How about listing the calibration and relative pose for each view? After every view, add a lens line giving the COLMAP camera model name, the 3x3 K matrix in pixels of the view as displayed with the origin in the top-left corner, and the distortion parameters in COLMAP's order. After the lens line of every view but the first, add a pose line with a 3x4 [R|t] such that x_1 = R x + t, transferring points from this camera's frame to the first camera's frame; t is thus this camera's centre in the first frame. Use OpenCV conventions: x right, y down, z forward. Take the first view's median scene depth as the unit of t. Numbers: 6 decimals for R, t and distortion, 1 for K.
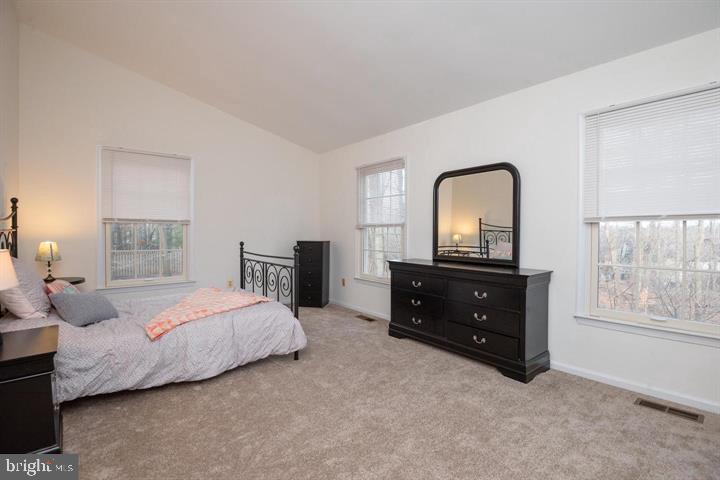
lens RADIAL K [[337.6, 0, 373.9], [0, 337.6, 237.8], [0, 0, 1]] dist [0.000463, -0.000297]
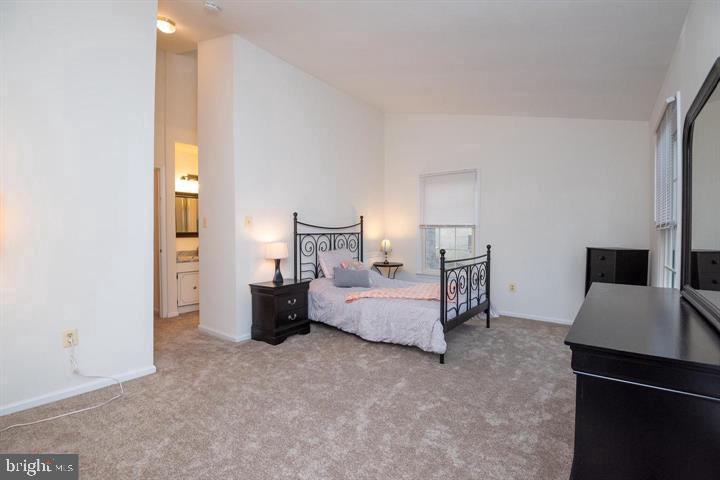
lens RADIAL K [[337.6, 0, 373.9], [0, 337.6, 237.8], [0, 0, 1]] dist [0.000463, -0.000297]
pose [[0.206854, 0.011313, -0.978306, 0.758961], [-0.014292, 0.999861, 0.008540, -0.014642], [0.978267, 0.012215, 0.206987, 0.642915]]
